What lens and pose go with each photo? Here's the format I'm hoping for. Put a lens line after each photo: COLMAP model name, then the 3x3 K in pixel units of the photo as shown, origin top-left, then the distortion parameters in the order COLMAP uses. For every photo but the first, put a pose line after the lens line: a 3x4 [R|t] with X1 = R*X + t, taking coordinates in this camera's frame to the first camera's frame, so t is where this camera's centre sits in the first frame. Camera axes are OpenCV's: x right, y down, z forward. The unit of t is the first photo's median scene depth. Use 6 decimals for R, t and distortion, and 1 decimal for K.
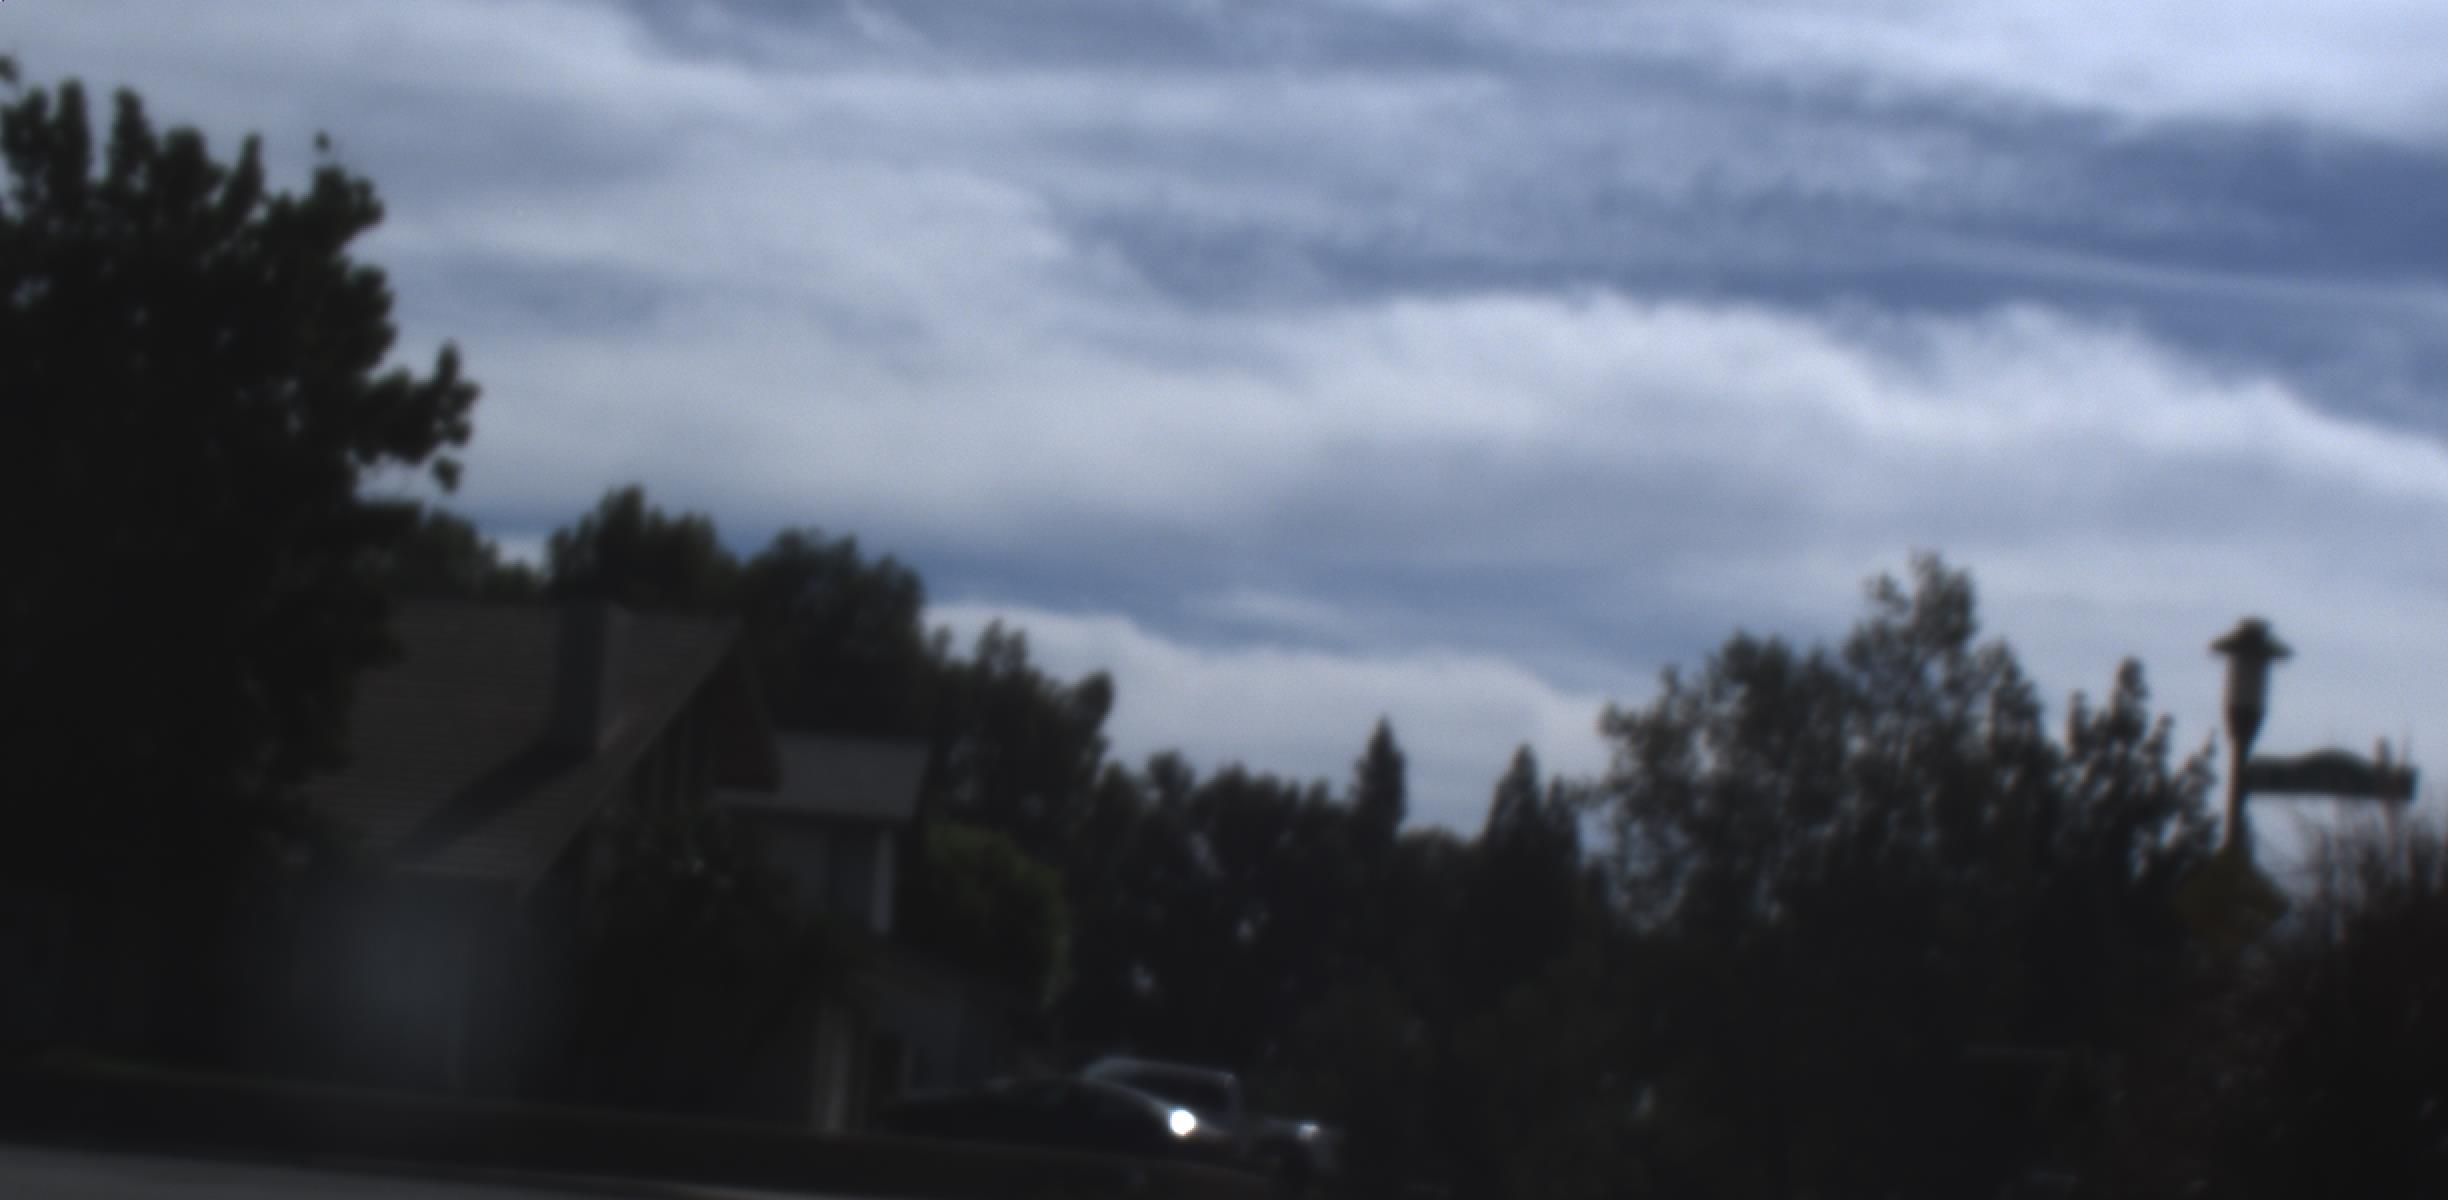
lens RADIAL K [[5712.8, 0, 1224.0], [0, 5712.8, 600.0], [0, 0, 1]] dist [-0.063553, -0.255746]
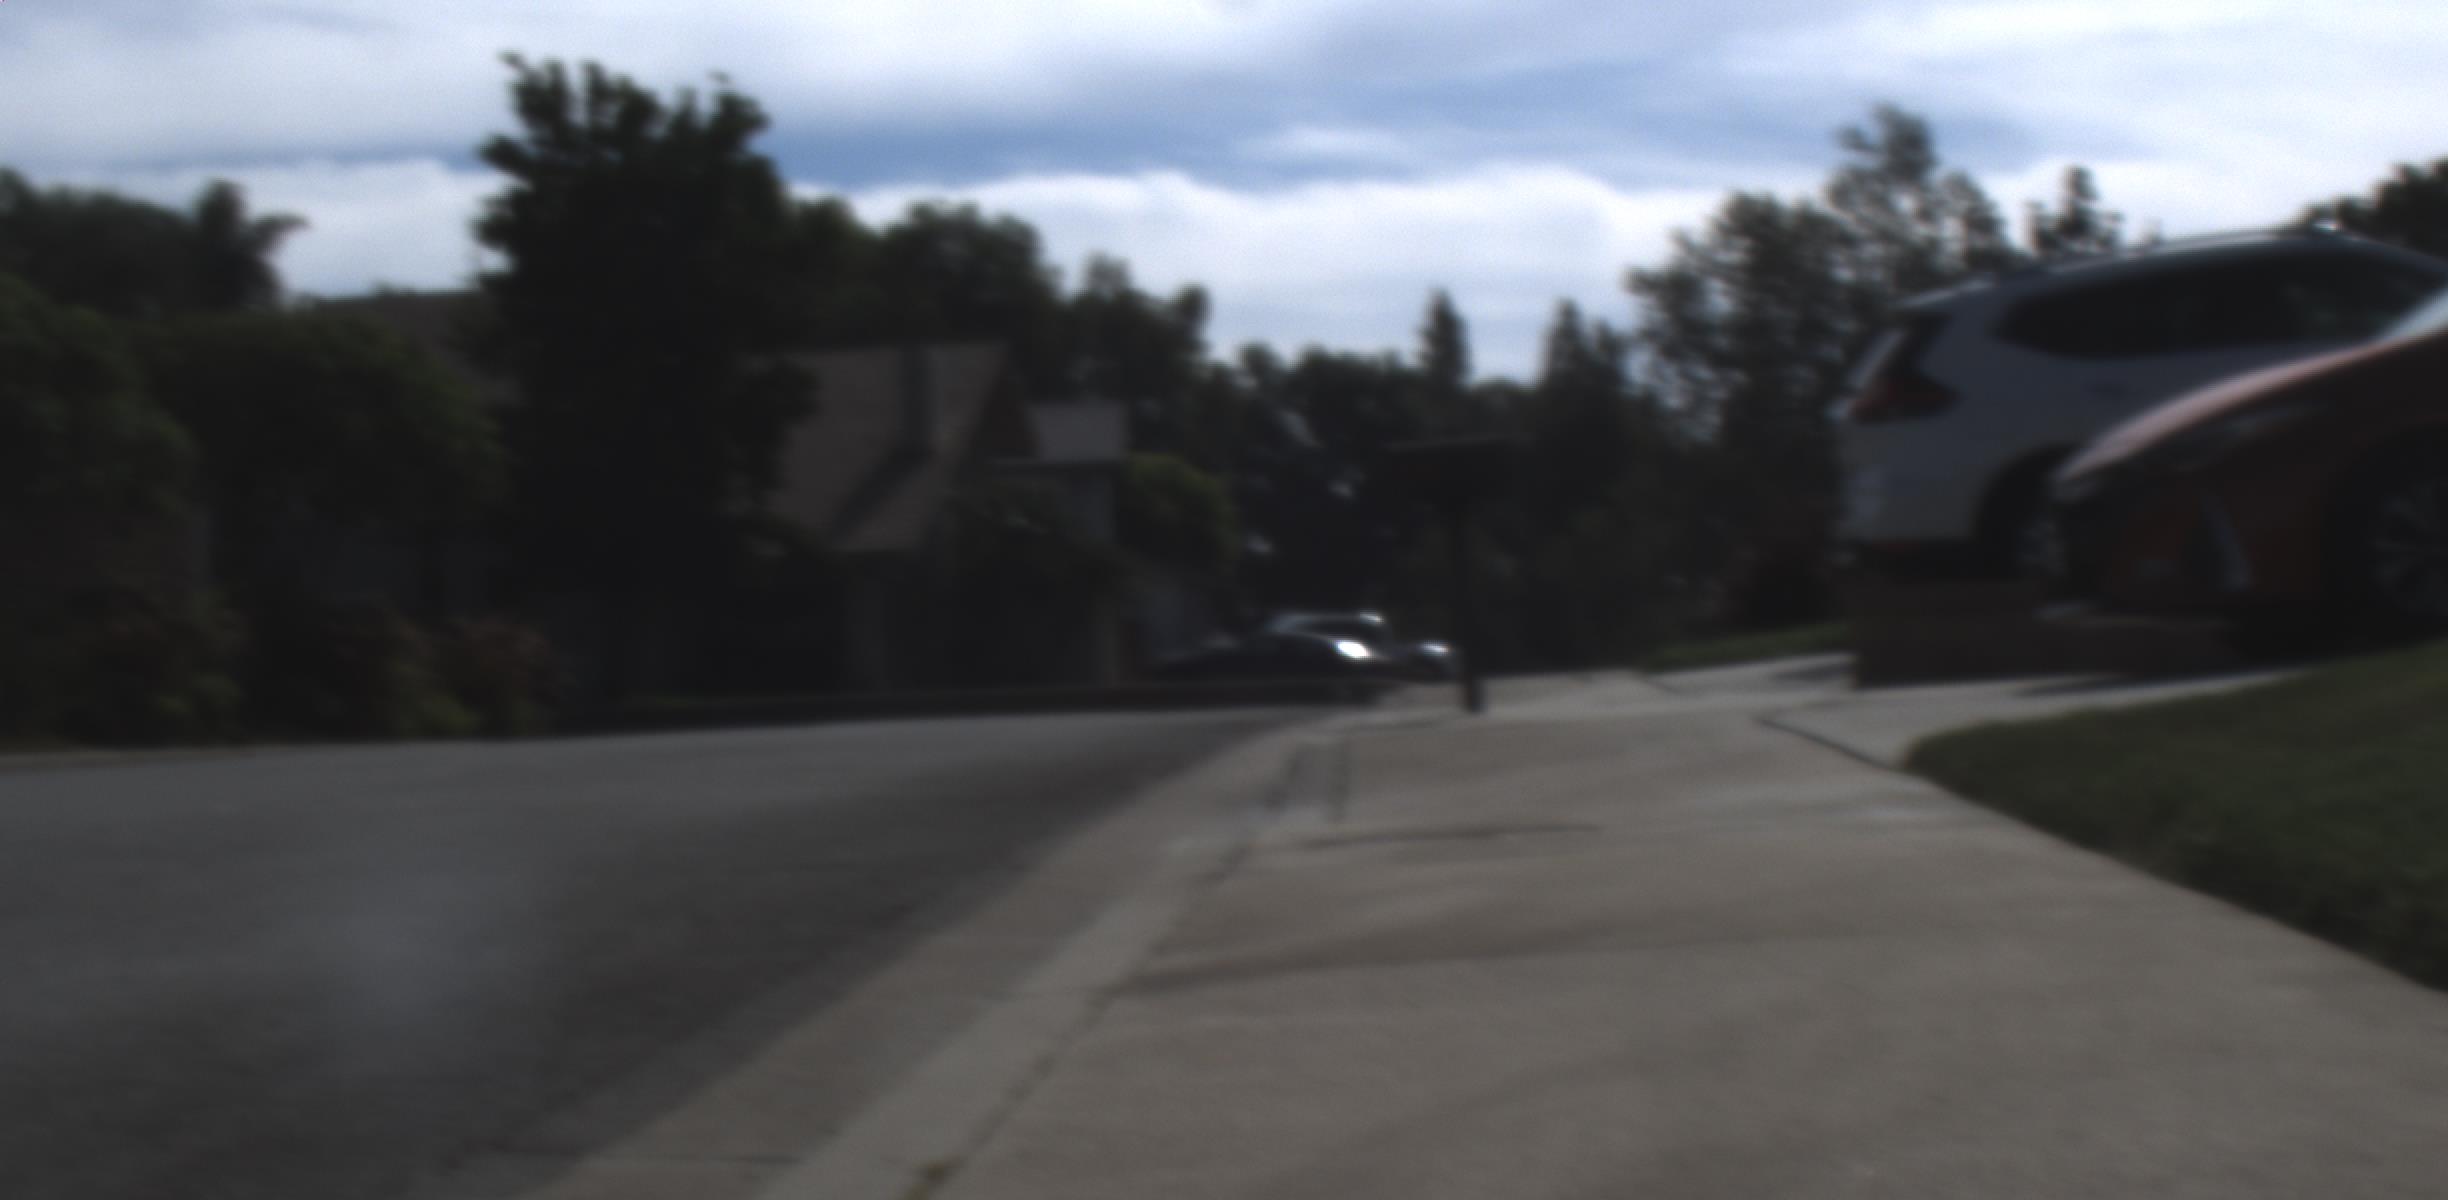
lens RADIAL K [[5731.2, 0, 1267.2], [0, 5731.2, 916.7], [0, 0, 1]] dist [-0.088982, 1.332659]
pose [[0.992378, -0.122434, -0.013976, -0.007489], [0.123202, 0.983407, 0.133158, -0.016141], [-0.002559, -0.133865, 0.990996, -0.185887]]
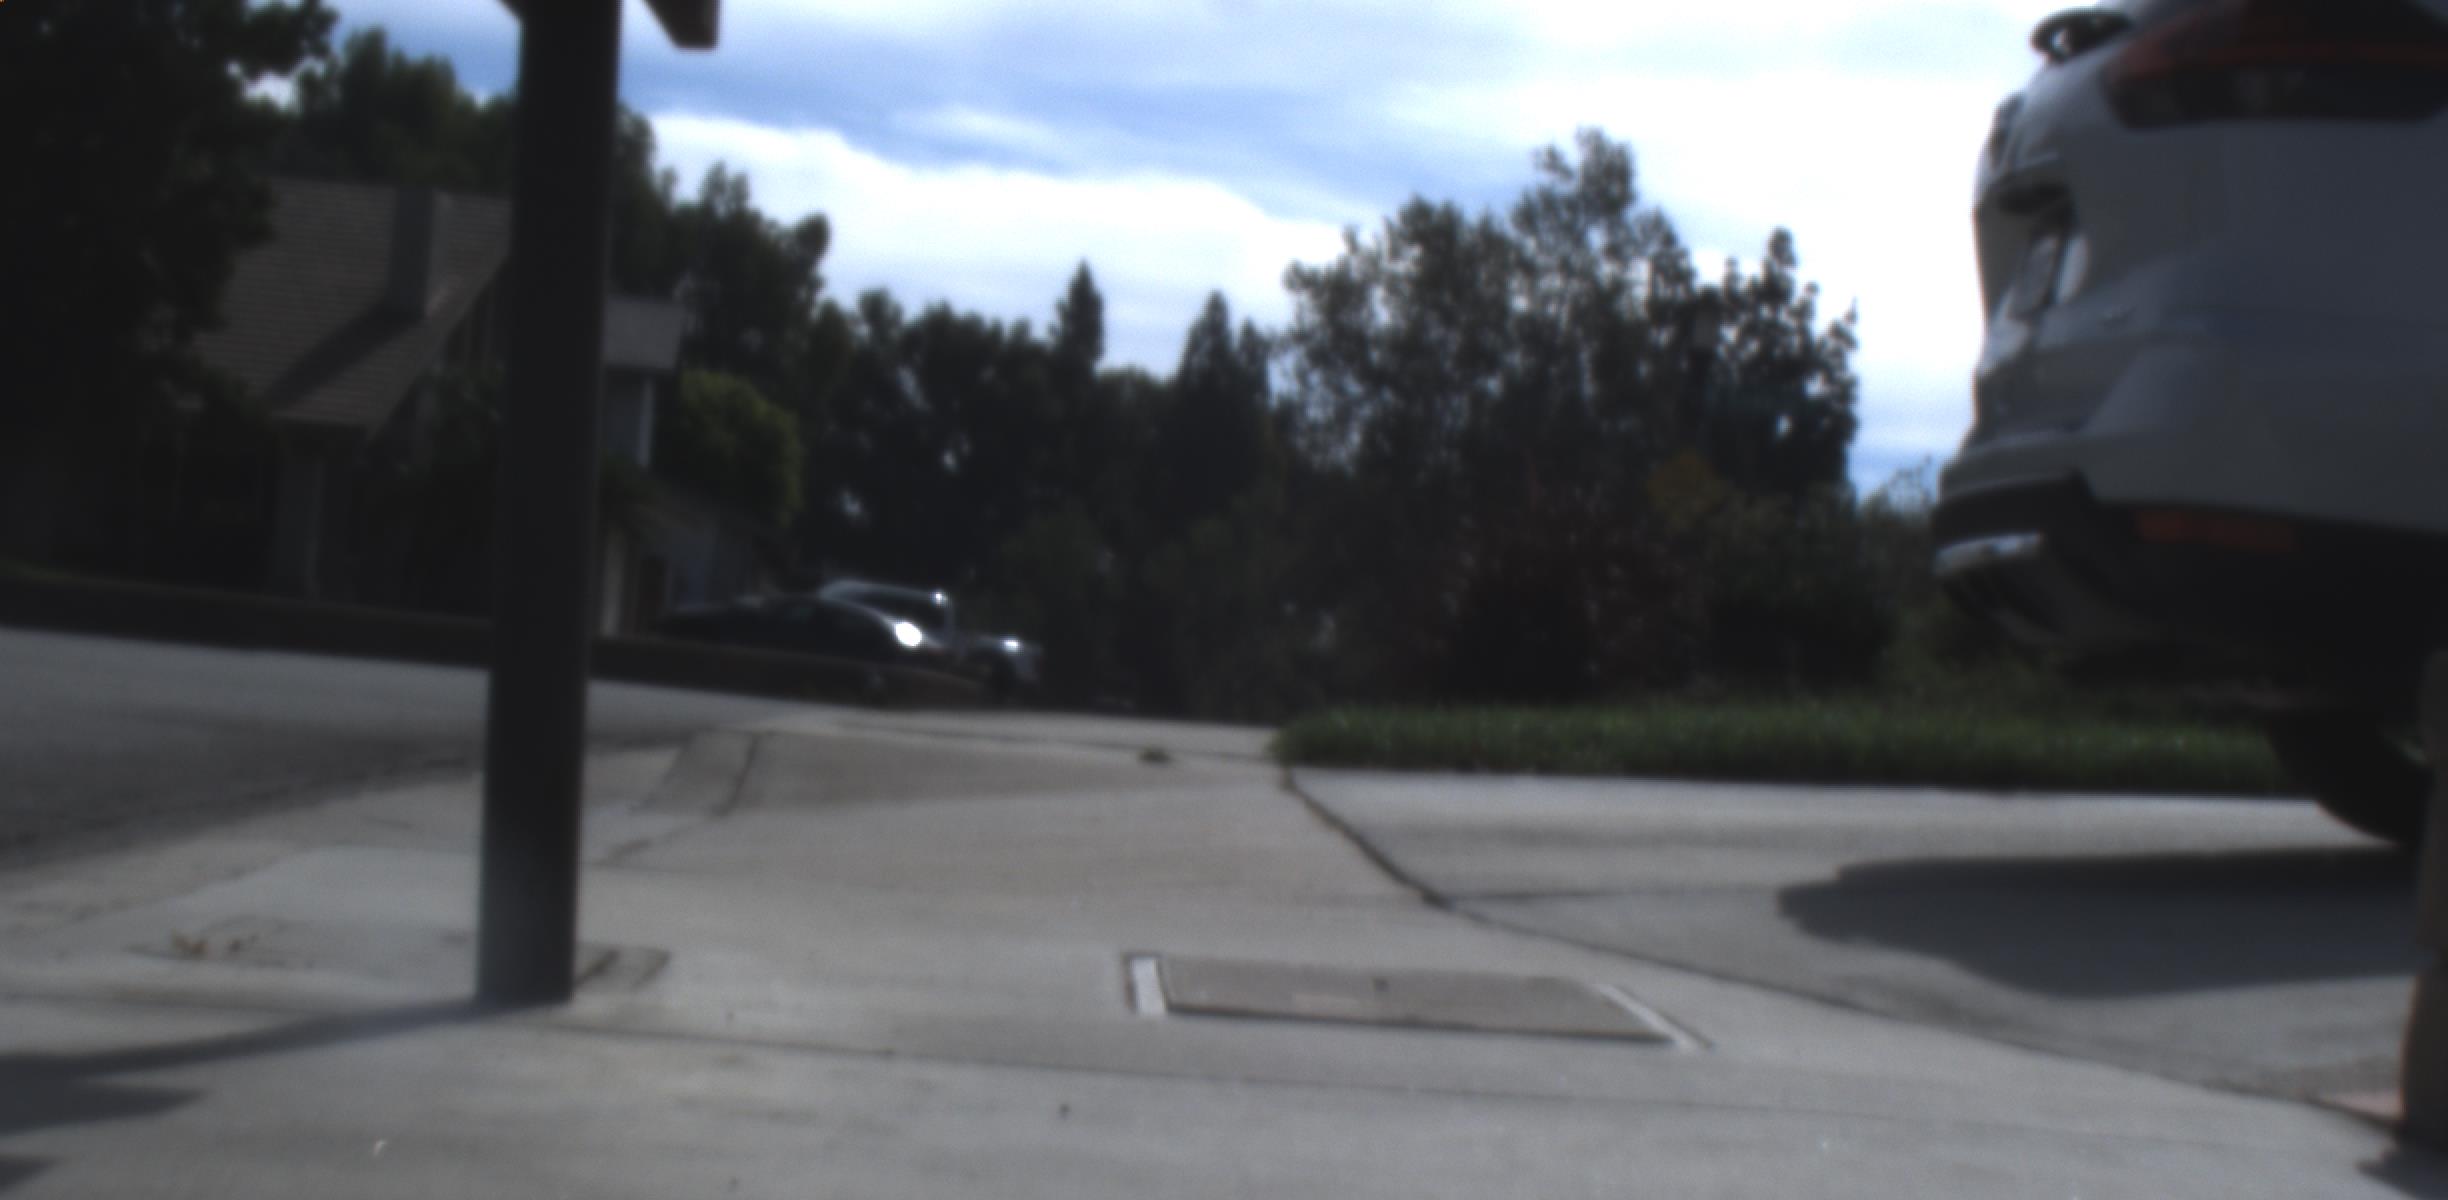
lens RADIAL K [[5731.2, 0, 1267.2], [0, 5731.2, 916.7], [0, 0, 1]] dist [-0.088982, 1.332659]
pose [[0.997921, 0.017231, 0.062097, -0.002444], [-0.025620, 0.990249, 0.136935, -0.006828], [-0.059132, -0.138241, 0.988632, -0.083228]]
